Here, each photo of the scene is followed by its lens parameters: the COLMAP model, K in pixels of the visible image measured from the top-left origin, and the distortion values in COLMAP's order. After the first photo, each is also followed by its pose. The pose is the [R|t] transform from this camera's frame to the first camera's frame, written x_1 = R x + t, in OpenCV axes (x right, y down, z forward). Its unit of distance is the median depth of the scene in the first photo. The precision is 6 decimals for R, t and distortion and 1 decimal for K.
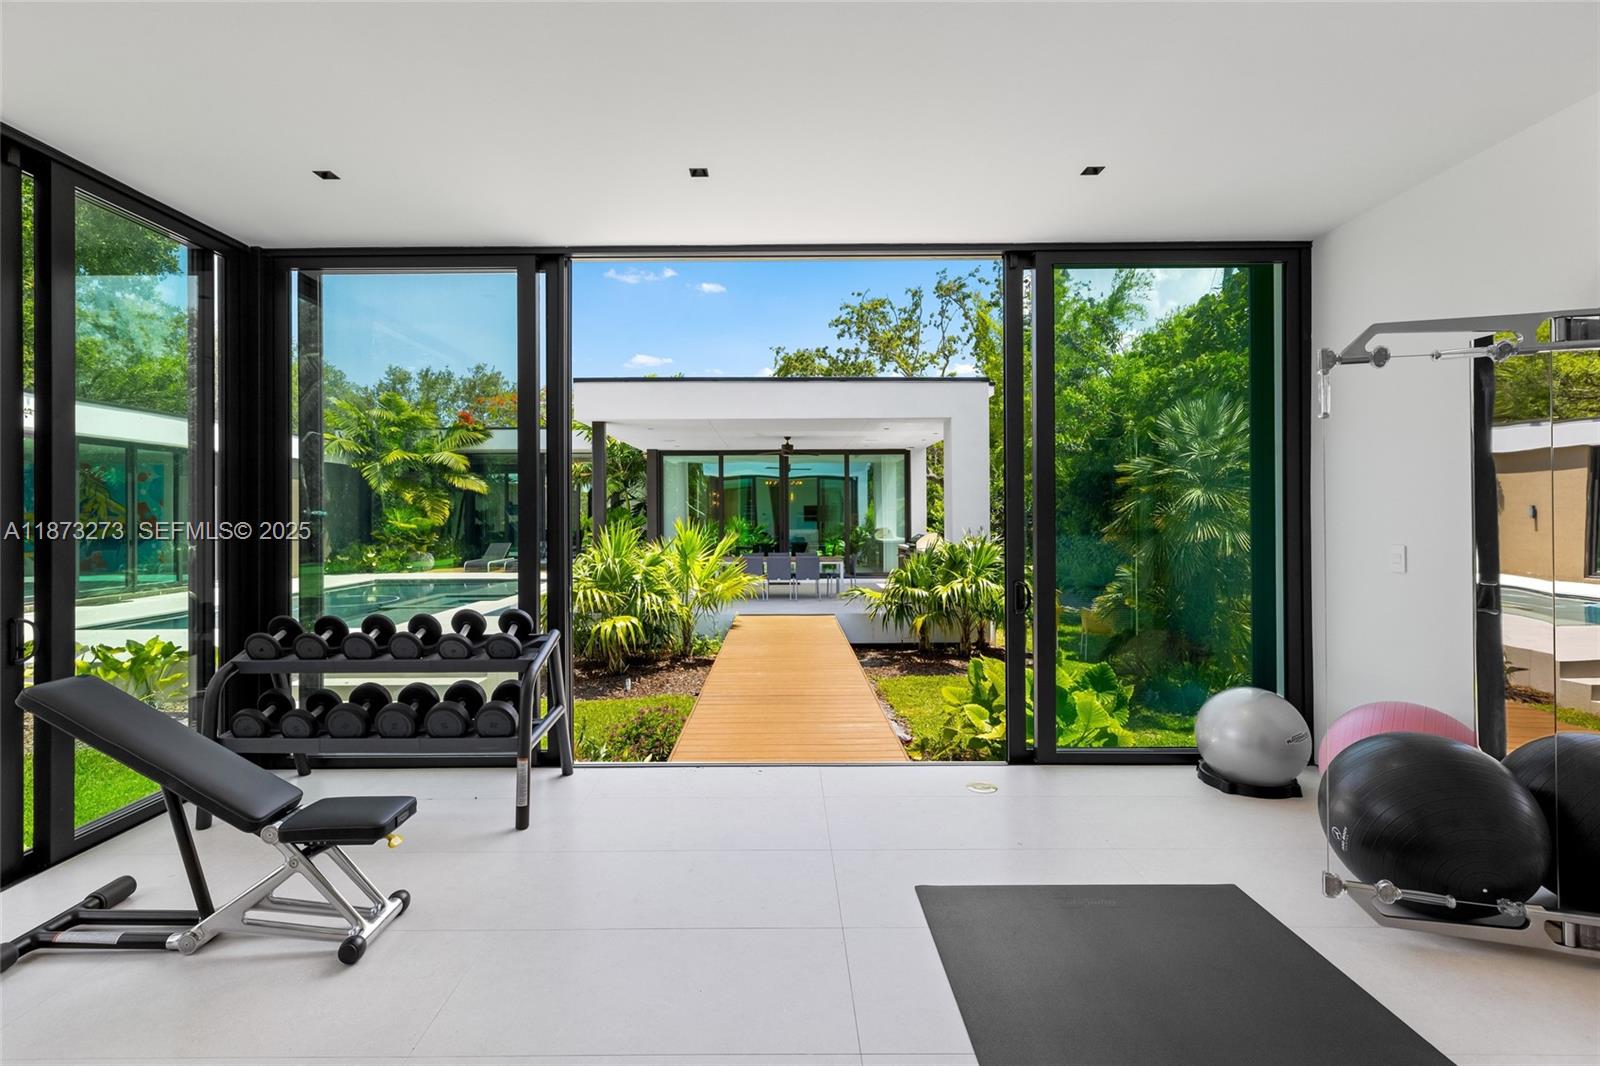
lens RADIAL K [[736.2, 0, 798.5], [0, 736.2, 518.3], [0, 0, 1]] dist [0.001428, 0.000066]
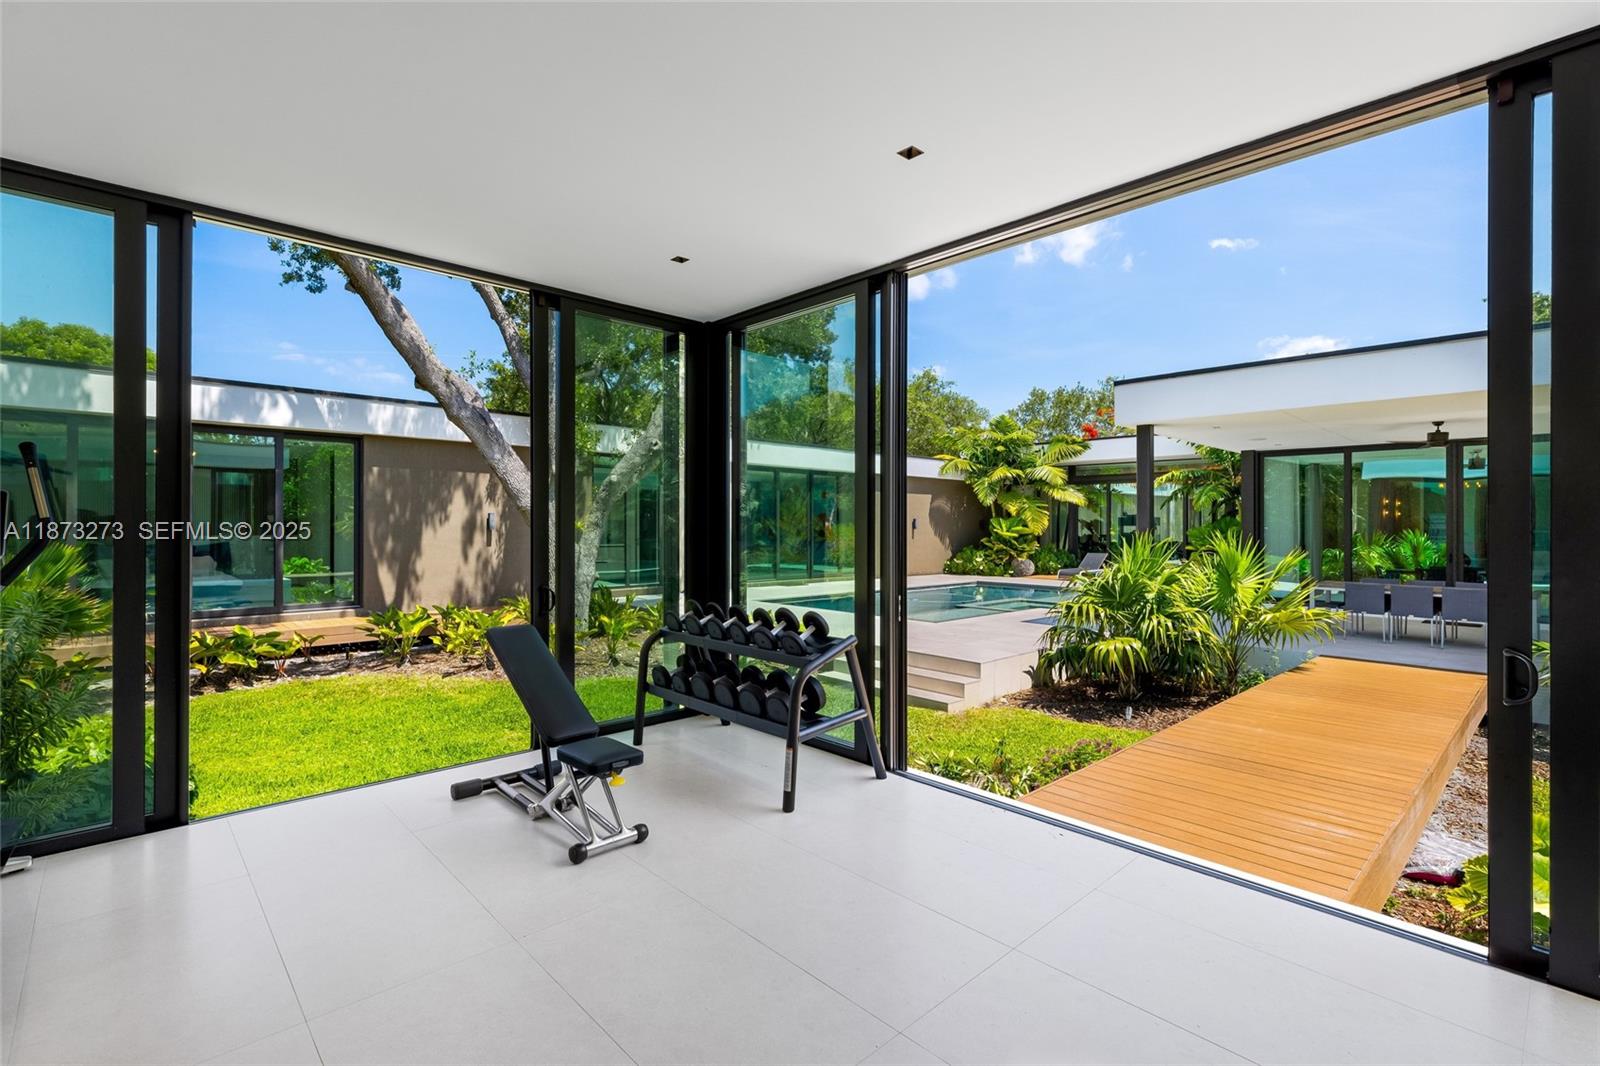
lens RADIAL K [[724.0, 0, 798.6], [0, 724.0, 530.3], [0, 0, 1]] dist [0.003348, 0.000493]
pose [[0.689392, 0.013490, -0.724263, 0.124994], [-0.011656, 0.999904, 0.007530, -0.001892], [0.724295, 0.003251, 0.689483, 0.080392]]
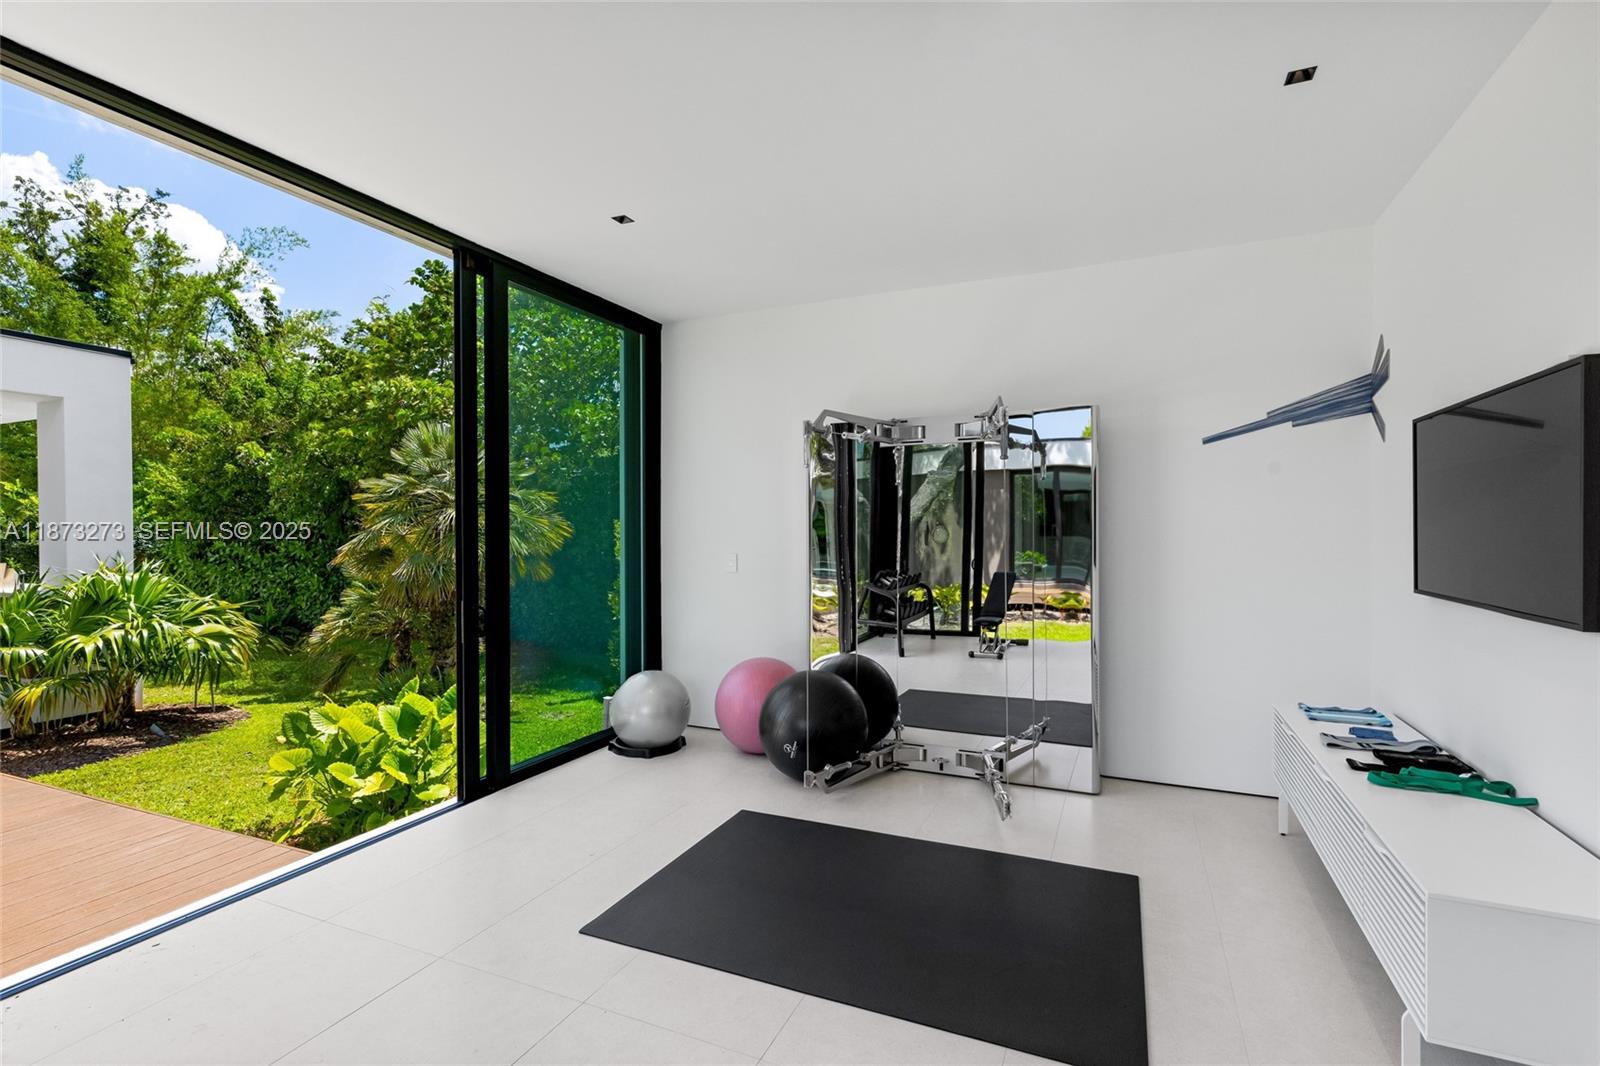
lens RADIAL K [[724.0, 0, 798.6], [0, 724.0, 530.3], [0, 0, 1]] dist [0.003348, 0.000493]
pose [[0.431062, 0.001836, 0.902320, -0.143442], [0.008810, 0.999942, -0.006243, 0.000793], [-0.902279, 0.010641, 0.431021, 0.088787]]
